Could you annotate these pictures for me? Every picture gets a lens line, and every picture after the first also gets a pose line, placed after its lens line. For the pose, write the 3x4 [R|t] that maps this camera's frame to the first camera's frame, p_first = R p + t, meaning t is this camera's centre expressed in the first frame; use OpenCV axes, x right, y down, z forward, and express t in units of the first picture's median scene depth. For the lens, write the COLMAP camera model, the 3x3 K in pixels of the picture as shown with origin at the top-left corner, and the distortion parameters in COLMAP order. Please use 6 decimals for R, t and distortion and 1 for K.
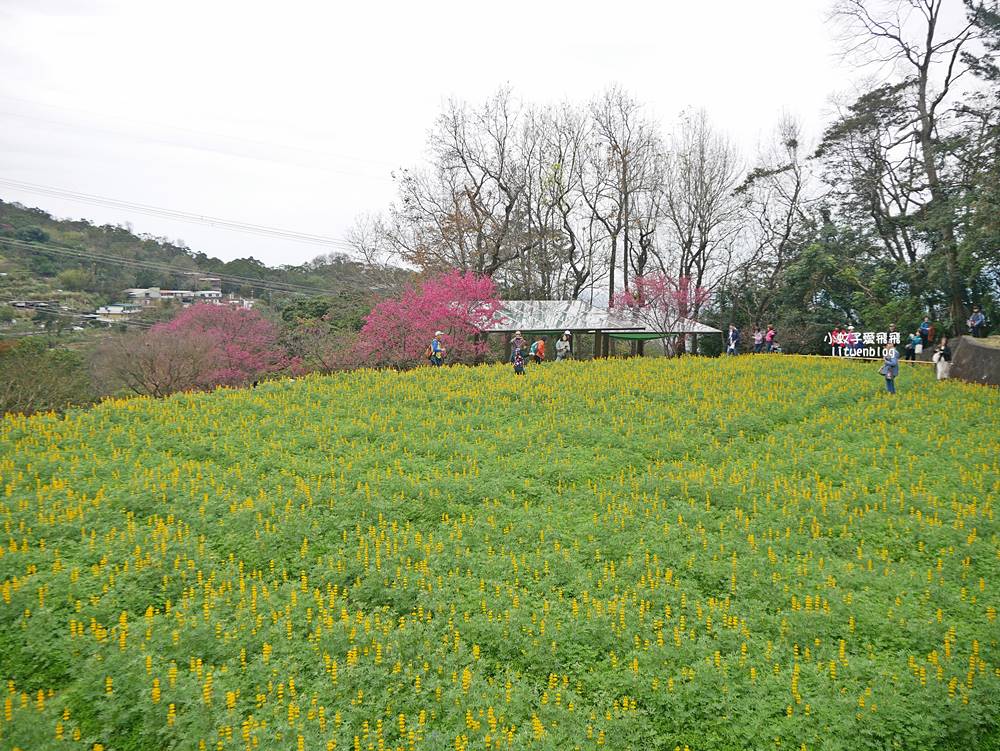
lens RADIAL K [[840.8, 0, 500.0], [0, 840.8, 375.5], [0, 0, 1]] dist [-0.032695, 0.018571]
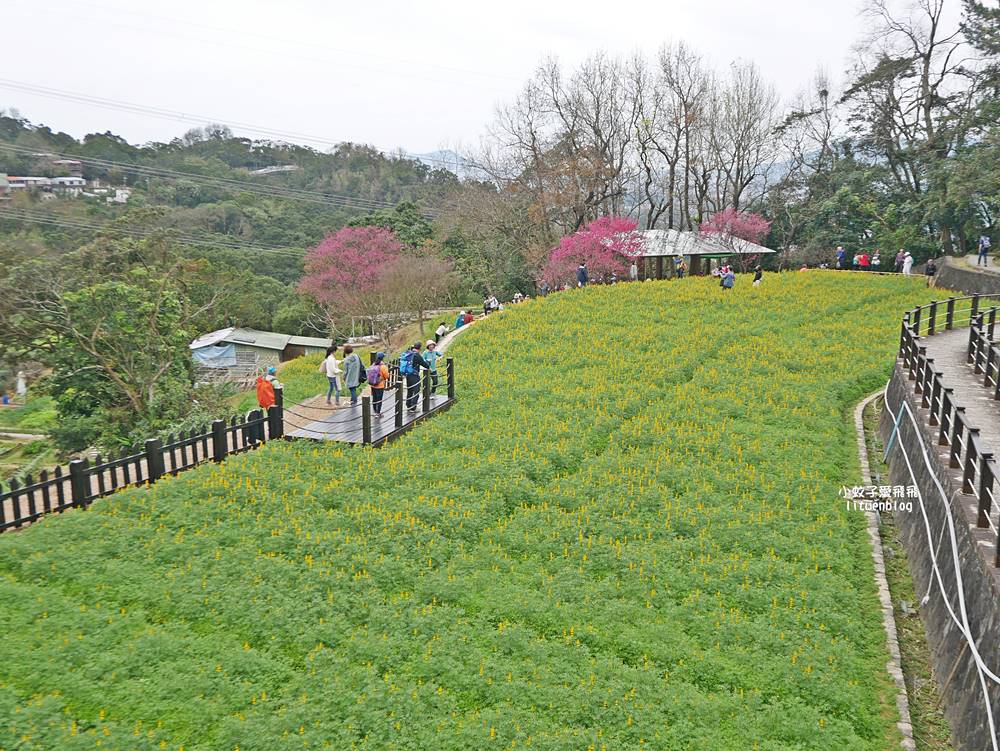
lens RADIAL K [[1073.7, 0, 500.0], [0, 1073.7, 375.5], [0, 0, 1]] dist [0.015413, -0.017805]
pose [[0.996103, -0.015785, 0.086775, -0.252975], [0.008040, 0.996009, 0.088885, -0.008912], [-0.087831, -0.087841, 0.992255, -0.530833]]
